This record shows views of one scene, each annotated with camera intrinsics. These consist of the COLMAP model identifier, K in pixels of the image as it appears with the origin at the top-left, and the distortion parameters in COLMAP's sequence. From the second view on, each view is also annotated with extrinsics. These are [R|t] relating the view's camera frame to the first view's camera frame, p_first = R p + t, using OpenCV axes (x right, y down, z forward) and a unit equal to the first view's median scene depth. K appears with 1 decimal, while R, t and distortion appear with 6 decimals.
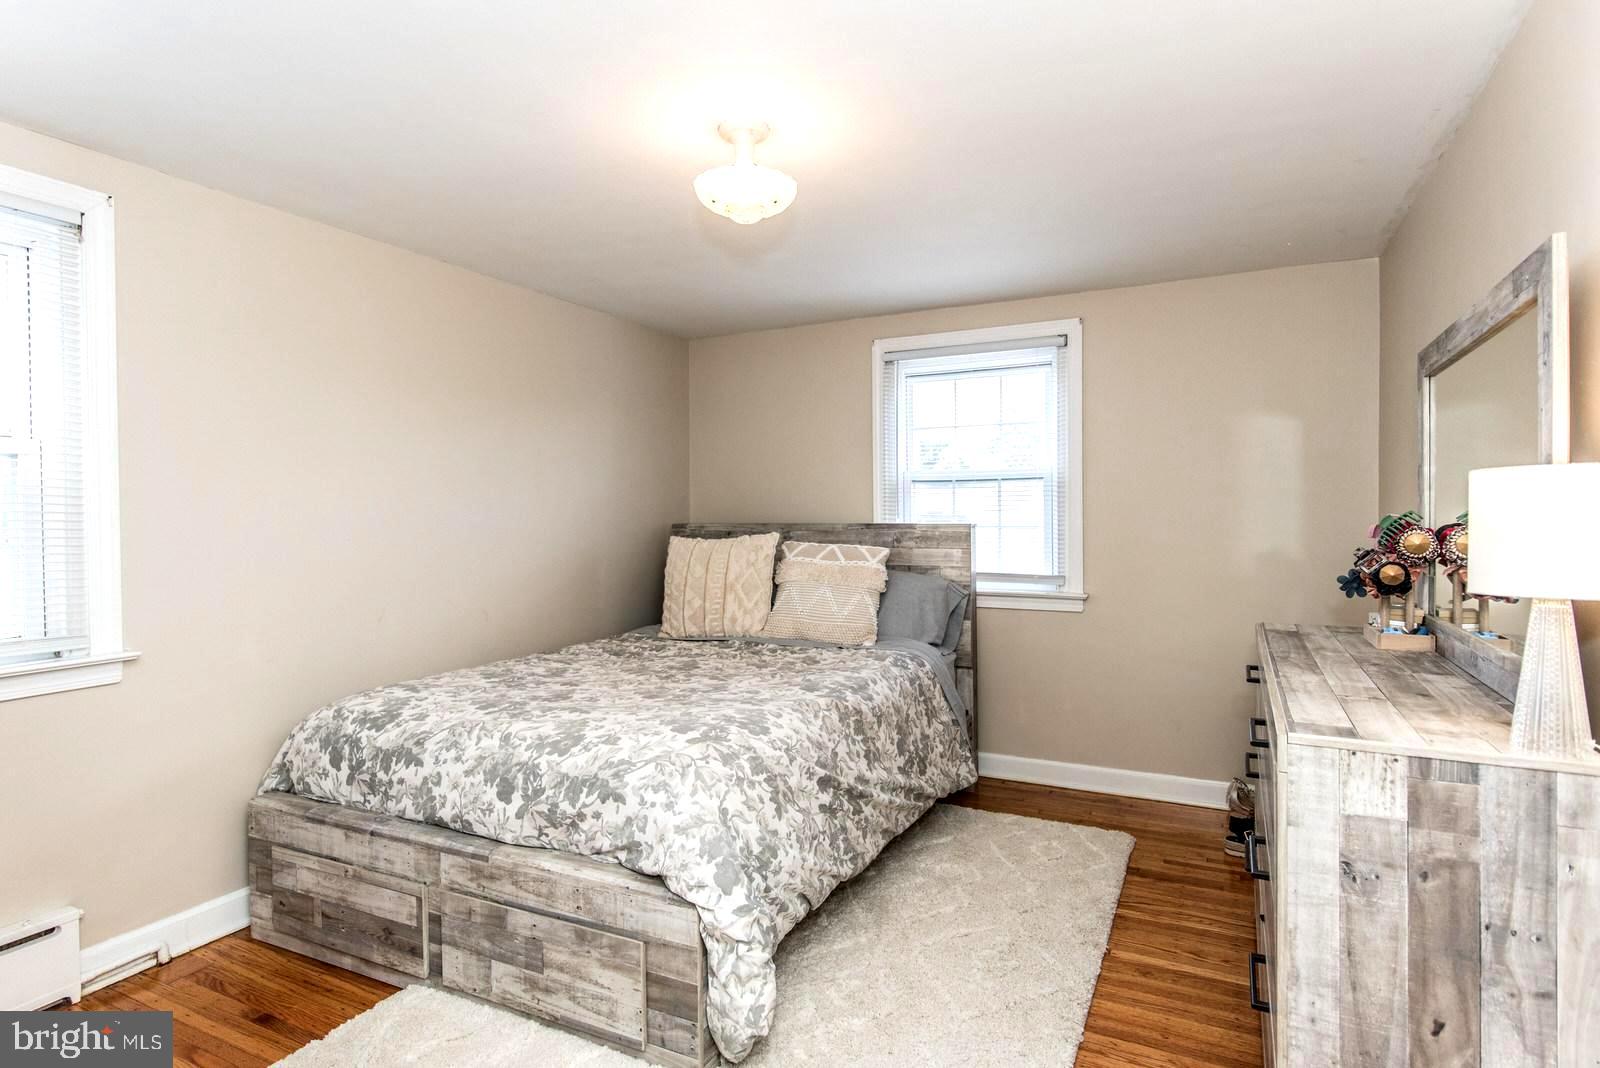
lens RADIAL K [[819.8, 0, 843.5], [0, 819.8, 529.5], [0, 0, 1]] dist [-0.001122, -0.000162]
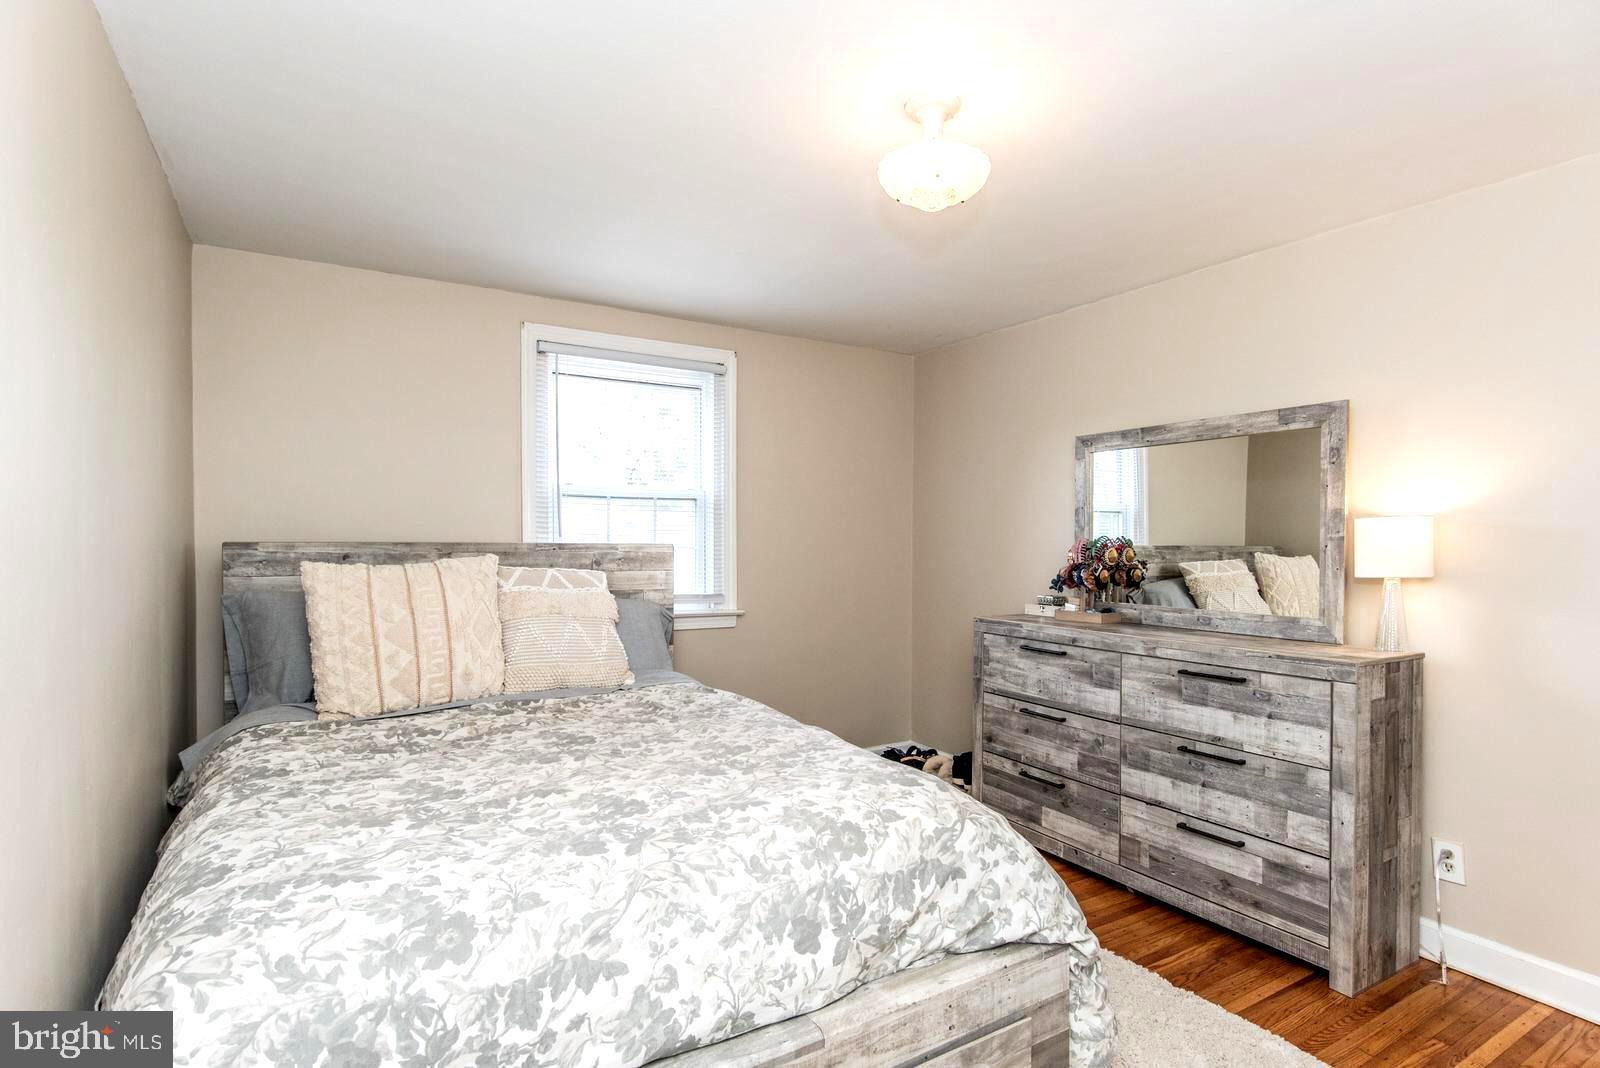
lens RADIAL K [[803.8, 0, 773.9], [0, 803.8, 557.6], [0, 0, 1]] dist [0.002558, -0.000337]
pose [[0.560882, -0.009644, 0.827840, -0.912697], [0.004952, 0.999953, 0.008294, 0.002890], [-0.827881, -0.000553, 0.560903, 0.613373]]
